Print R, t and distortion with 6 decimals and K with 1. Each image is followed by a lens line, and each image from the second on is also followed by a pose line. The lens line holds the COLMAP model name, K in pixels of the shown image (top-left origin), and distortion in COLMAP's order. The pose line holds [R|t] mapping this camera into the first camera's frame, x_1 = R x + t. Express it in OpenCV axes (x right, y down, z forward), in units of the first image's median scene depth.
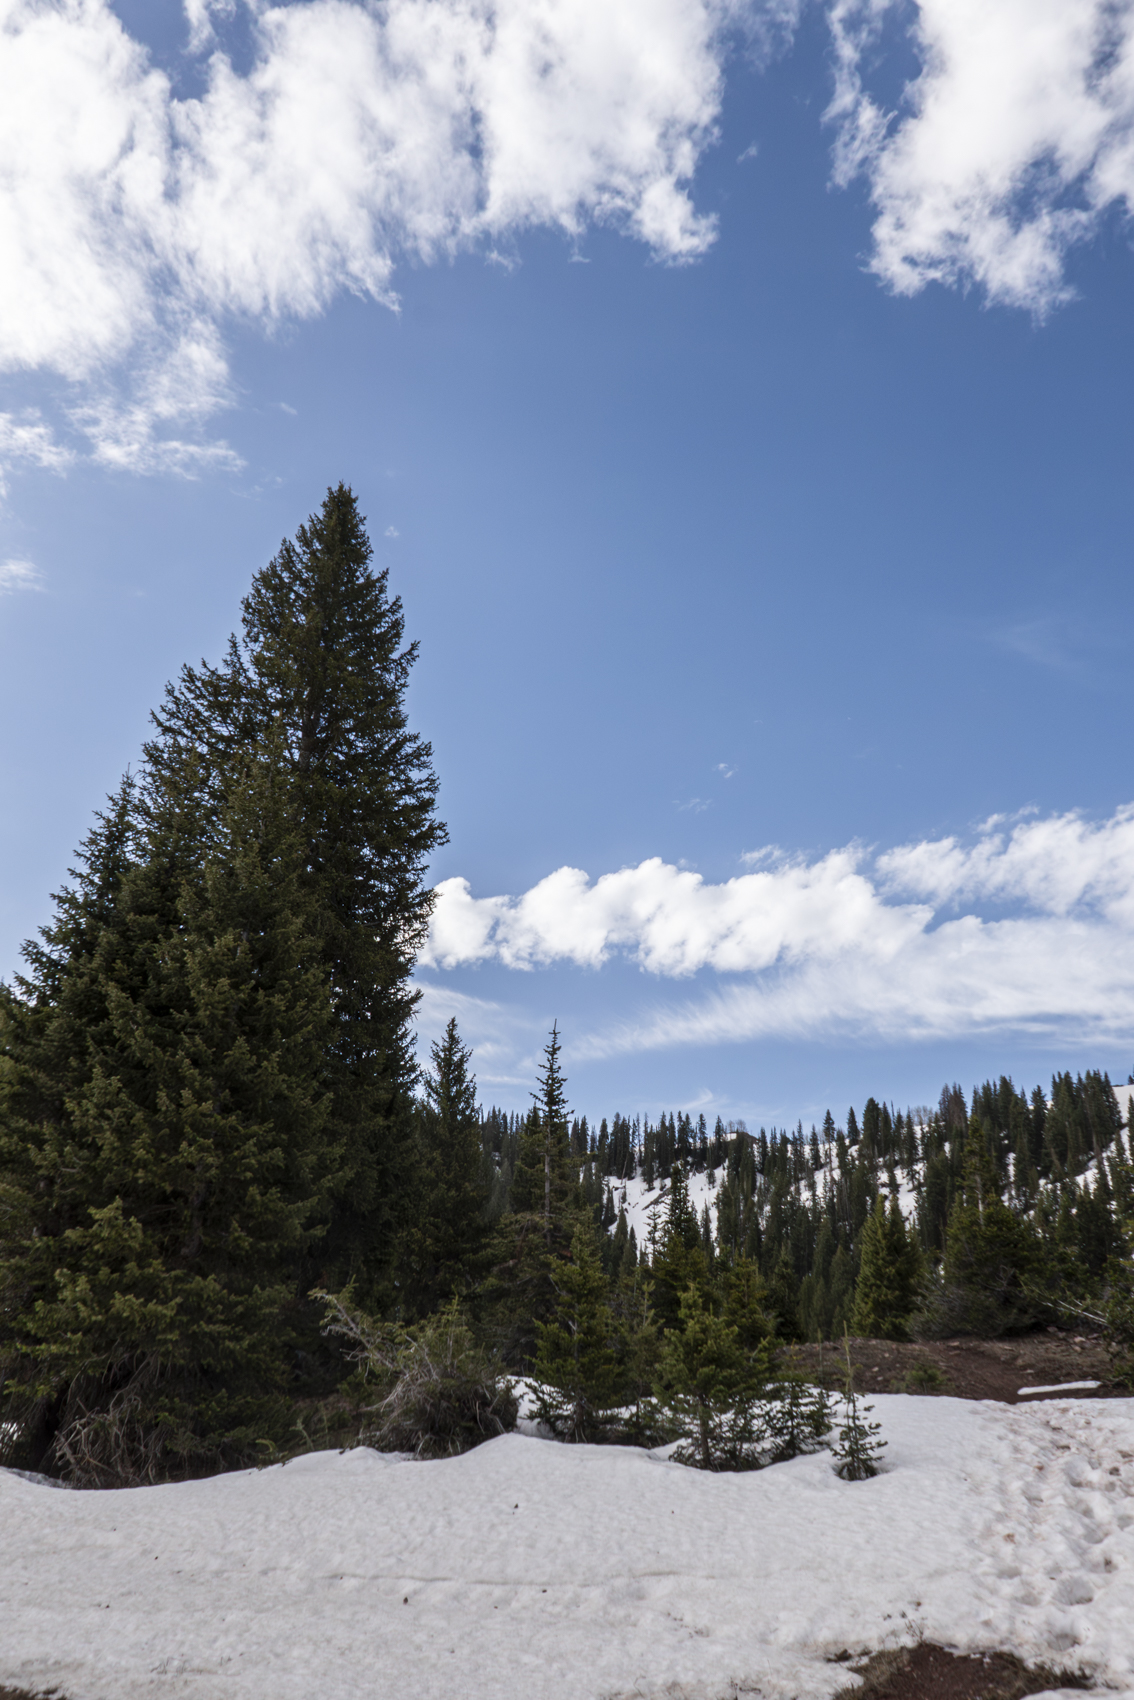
lens RADIAL K [[1138.0, 0, 565.1], [0, 1138.0, 848.9], [0, 0, 1]] dist [0.003769, -0.001636]
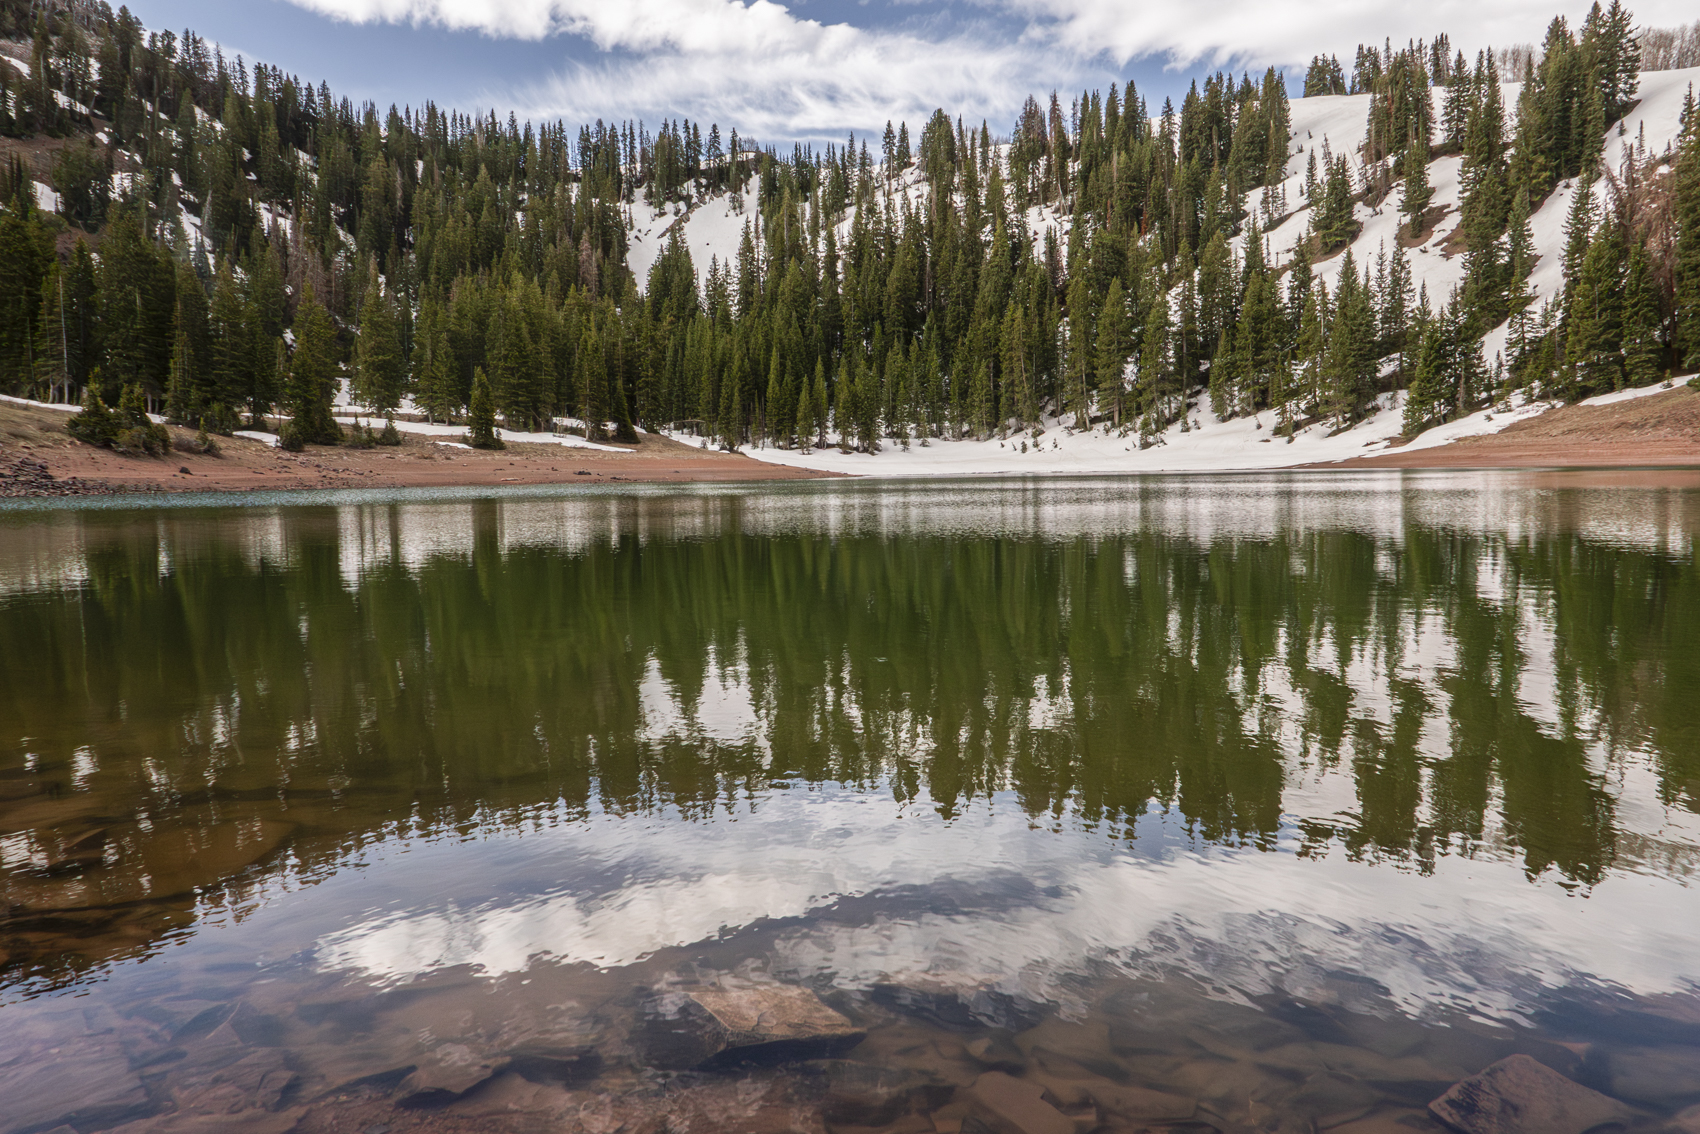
lens RADIAL K [[1138.0, 0, 847.7], [0, 1138.0, 561.2], [0, 0, 1]] dist [0.003769, -0.001636]
pose [[0.920410, -0.085100, 0.381580, -0.127113], [-0.123933, 0.862174, 0.491220, 0.095493], [-0.370791, -0.499414, 0.783006, 0.191111]]
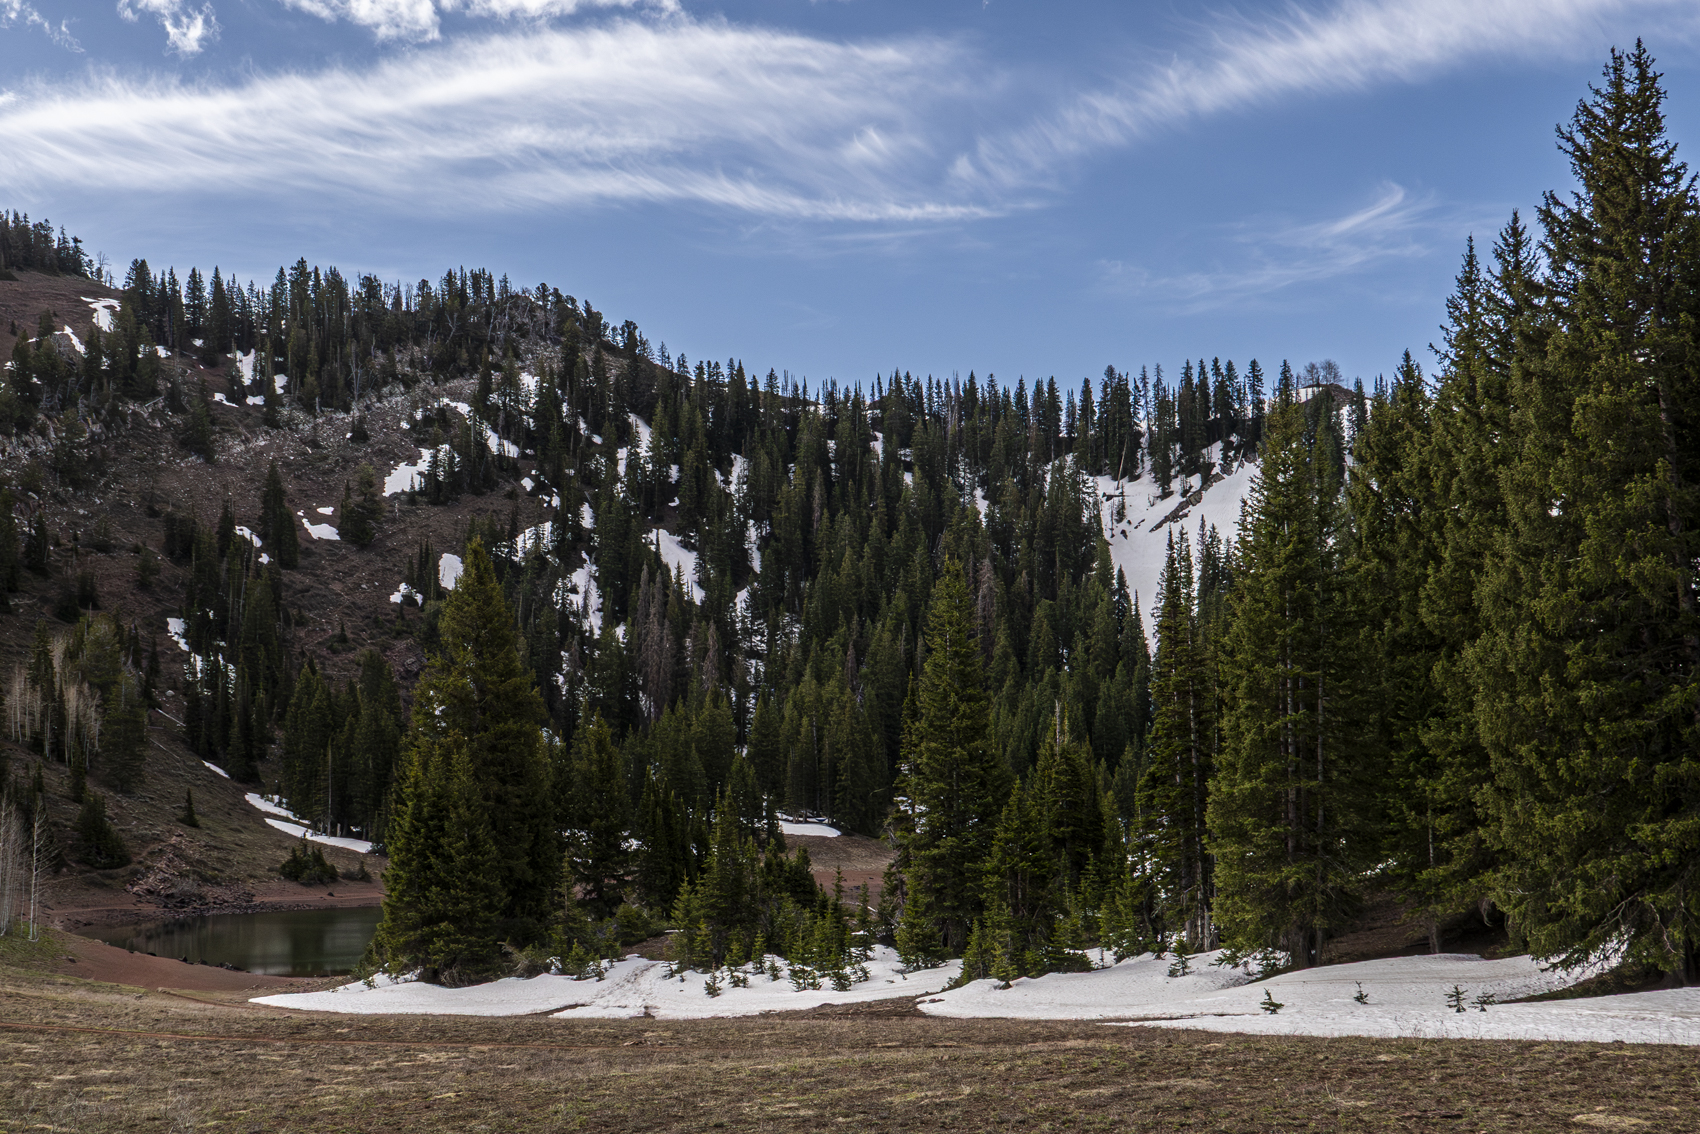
lens RADIAL K [[2303.1, 0, 849.1], [0, 2303.1, 569.7], [0, 0, 1]] dist [-0.007547, 0.000000]
pose [[0.991078, -0.067331, -0.115026, 0.045536], [0.102483, 0.936744, 0.334676, -0.077148], [0.085216, -0.343478, 0.935287, -0.135660]]
